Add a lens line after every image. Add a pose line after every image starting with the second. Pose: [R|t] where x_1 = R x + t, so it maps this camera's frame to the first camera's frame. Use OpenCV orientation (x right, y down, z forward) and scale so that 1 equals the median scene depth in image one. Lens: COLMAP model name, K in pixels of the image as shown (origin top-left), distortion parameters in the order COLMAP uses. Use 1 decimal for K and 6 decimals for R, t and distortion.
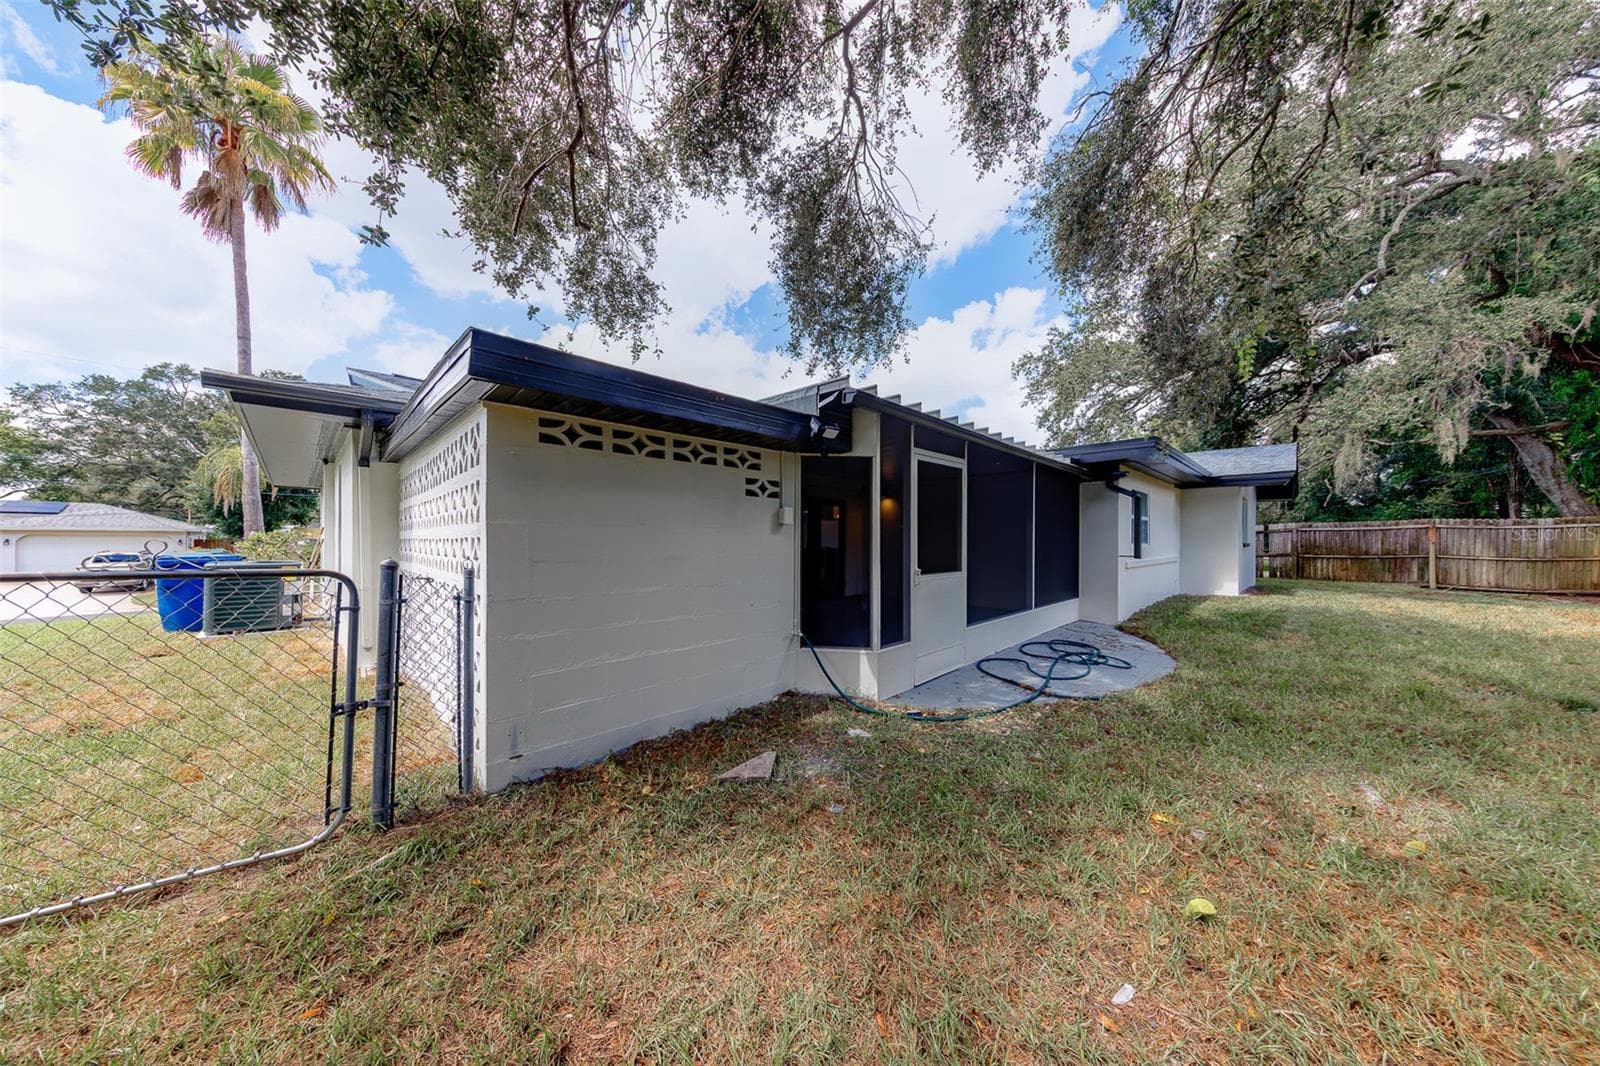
lens RADIAL K [[519.4, 0, 795.7], [0, 519.4, 541.6], [0, 0, 1]] dist [0.000904, 0.000141]
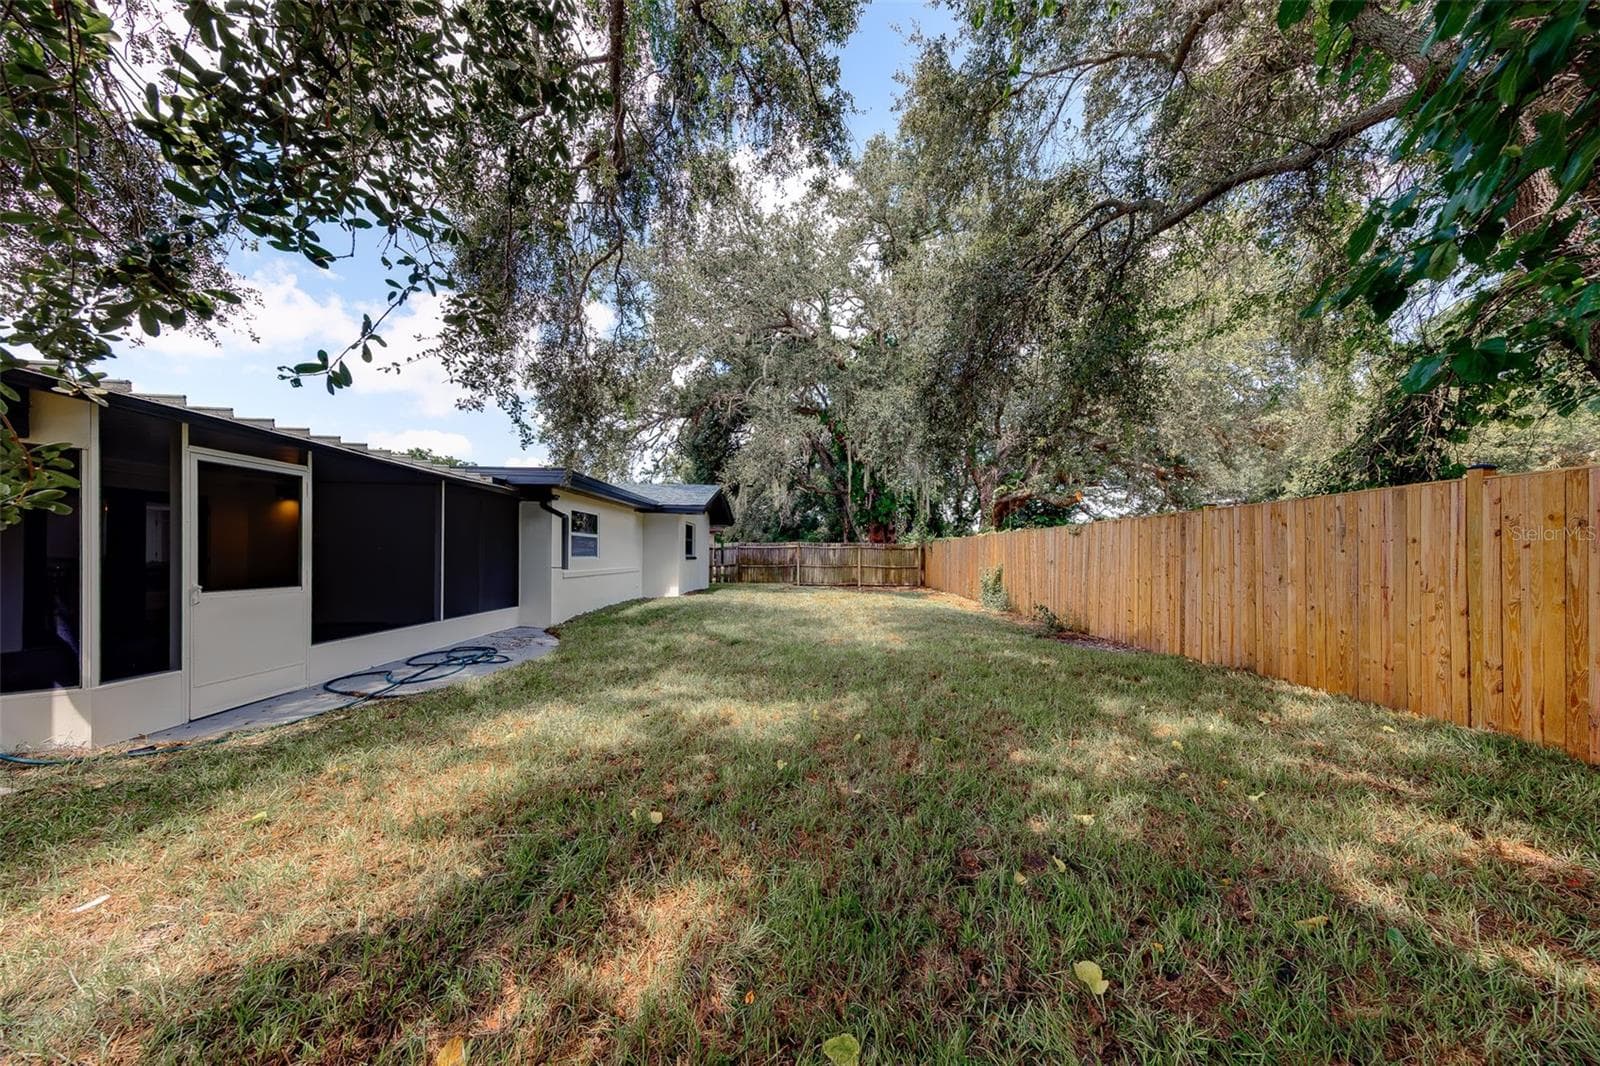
lens RADIAL K [[520.3, 0, 847.6], [0, 520.3, 553.2], [0, 0, 1]] dist [0.008062, 0.000098]
pose [[0.643272, 0.007336, 0.765602, 0.111662], [-0.004411, 0.999973, -0.005876, -0.000629], [-0.765625, 0.000403, 0.643287, -0.171167]]
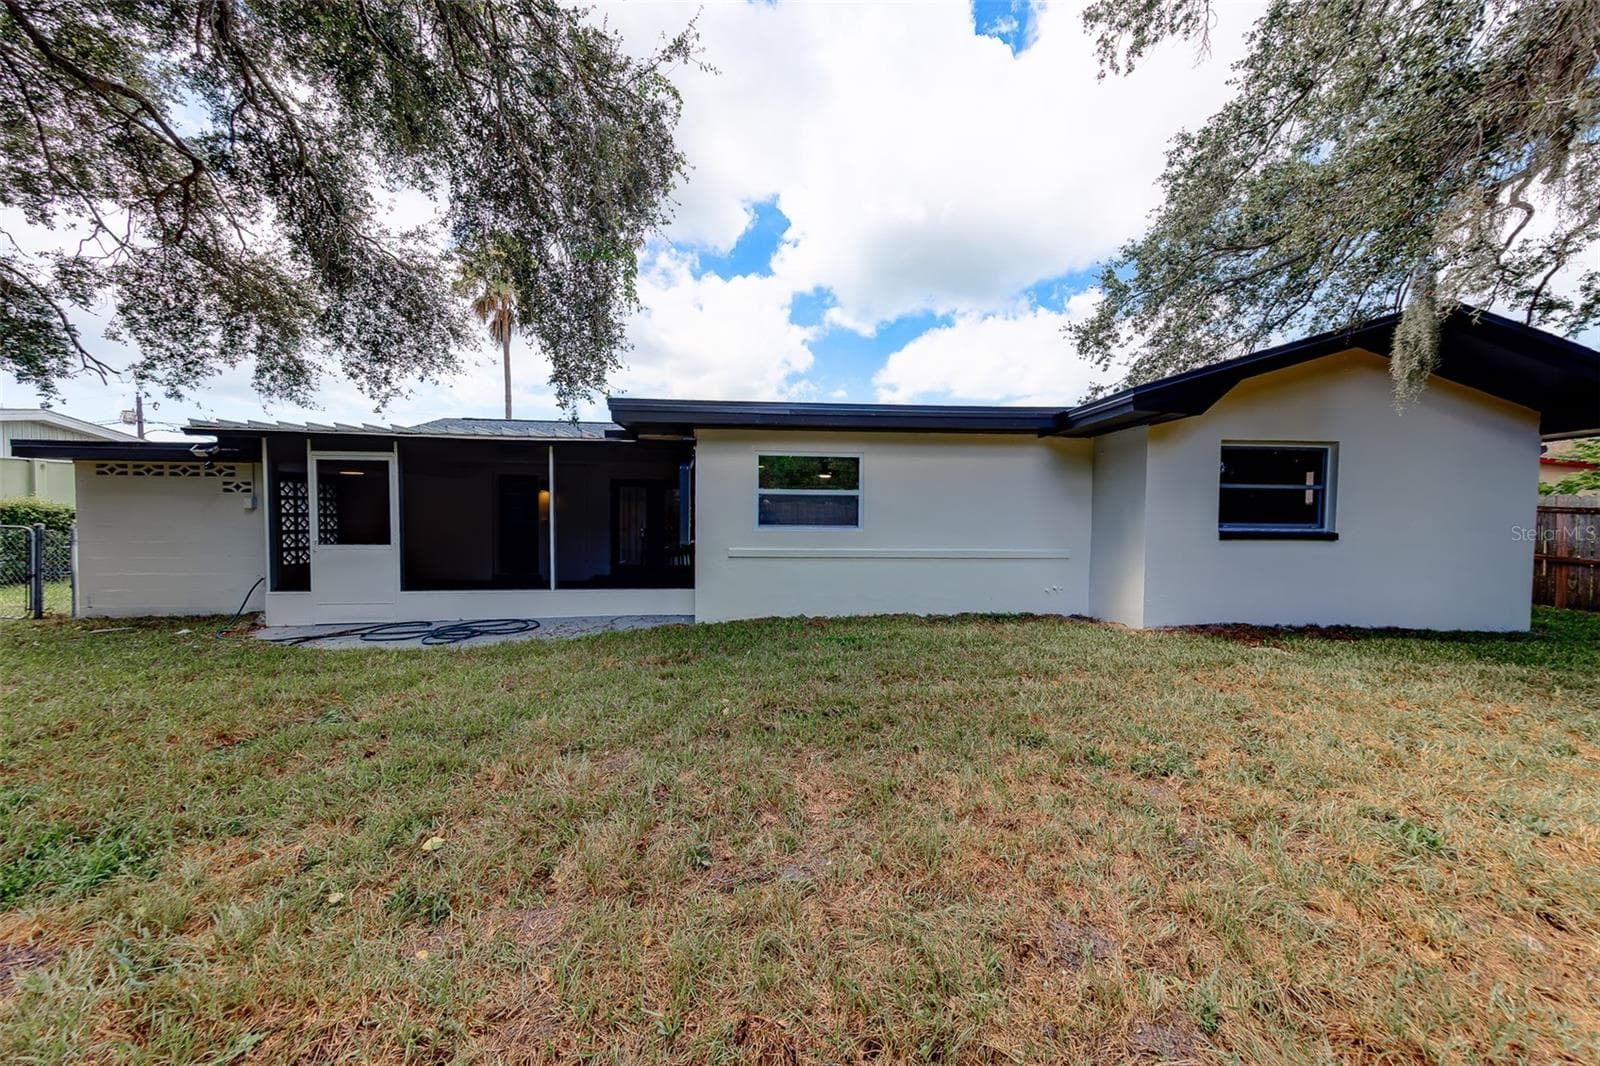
lens RADIAL K [[526.2, 0, 800.0], [0, 526.2, 533.0], [0, 0, 1]] dist [0.001533, 0.000042]
pose [[0.750062, 0.027771, -0.660784, 0.900118], [-0.009162, 0.999458, 0.031604, -0.009216], [0.661304, -0.017651, 0.749911, 0.343314]]
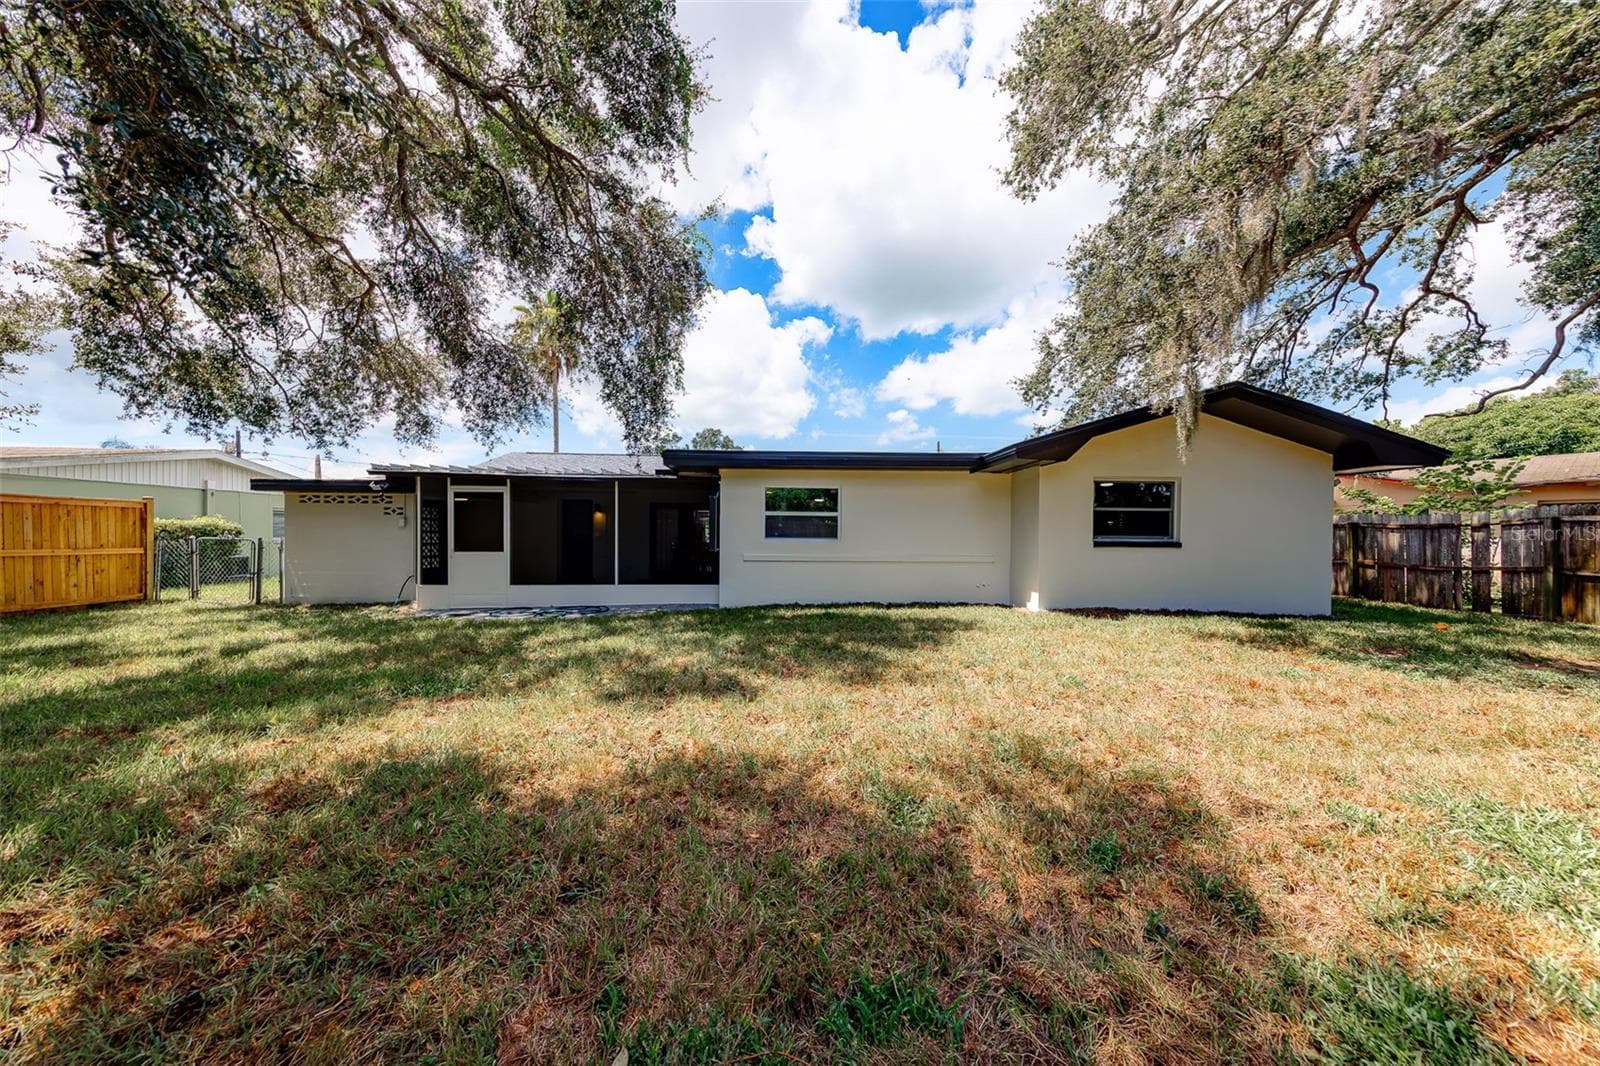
lens RADIAL K [[519.4, 0, 795.7], [0, 519.4, 541.6], [0, 0, 1]] dist [0.000904, 0.000141]
pose [[0.727453, 0.016895, -0.685949, 1.063428], [-0.008771, 0.999844, 0.015324, -0.005607], [0.686101, -0.005131, 0.727488, 0.200920]]
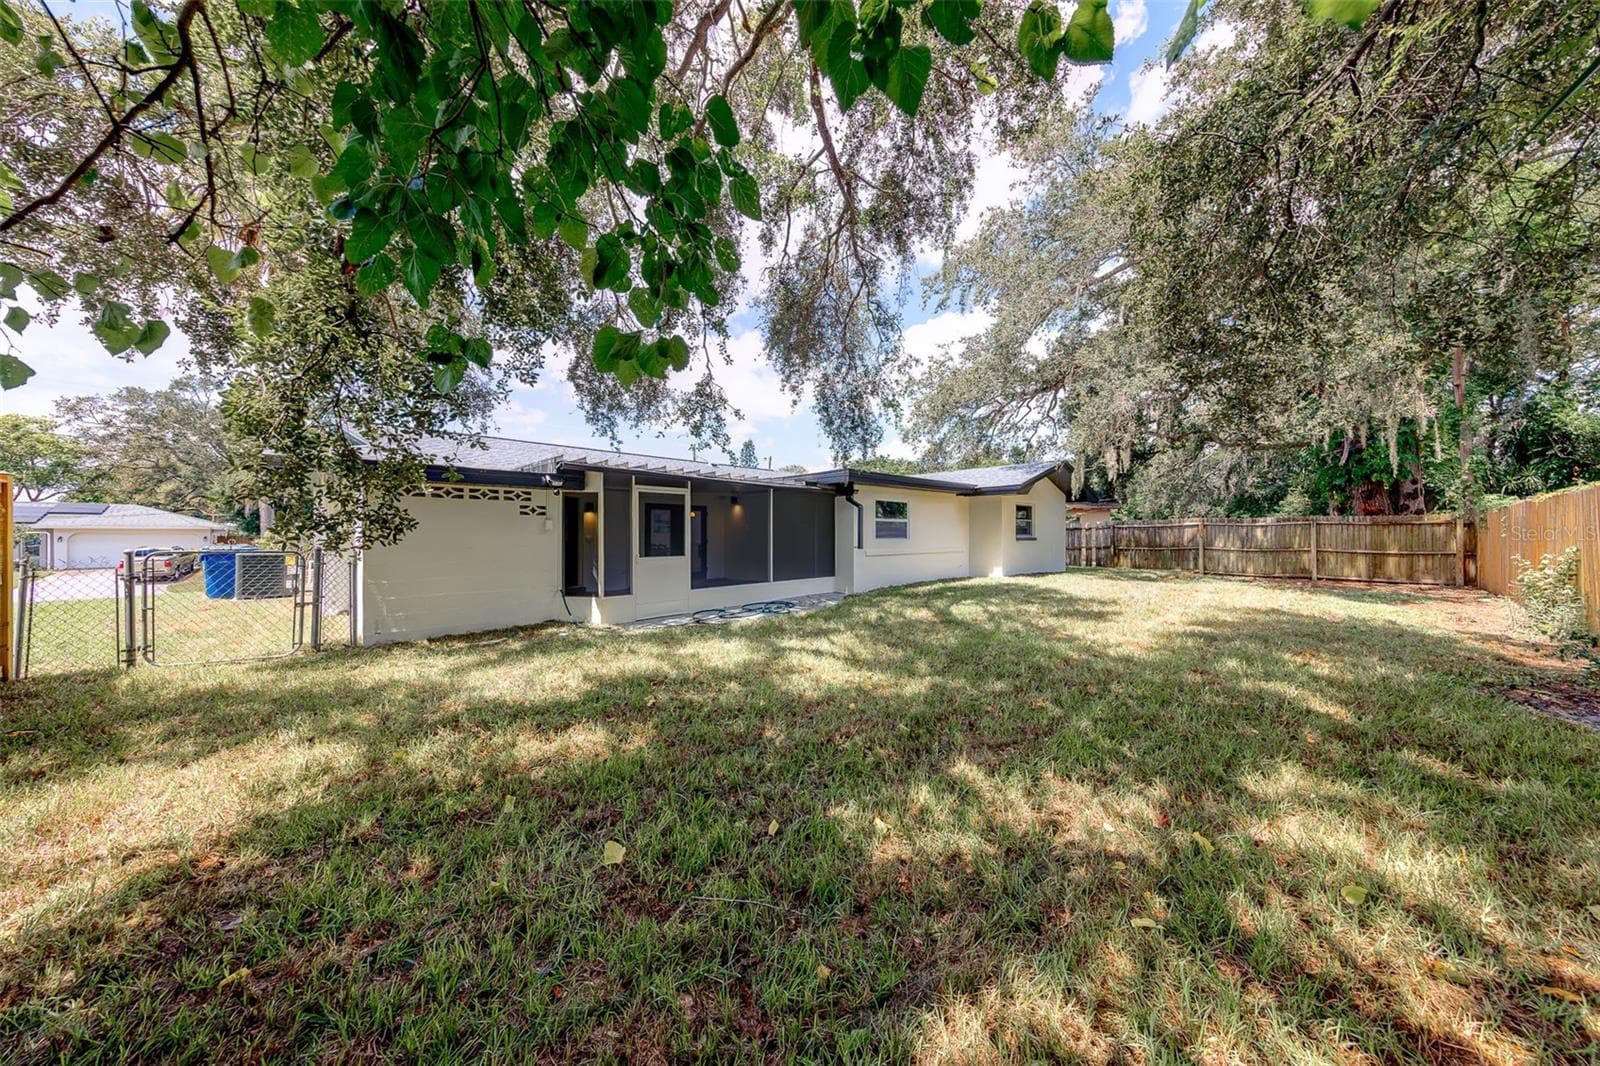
lens RADIAL K [[526.2, 0, 800.0], [0, 526.2, 533.0], [0, 0, 1]] dist [0.001533, 0.000042]
pose [[0.999848, -0.002178, -0.017284, 0.348041], [0.002067, 0.999977, -0.006427, -0.002522], [0.017298, 0.006390, 0.999830, -0.330030]]
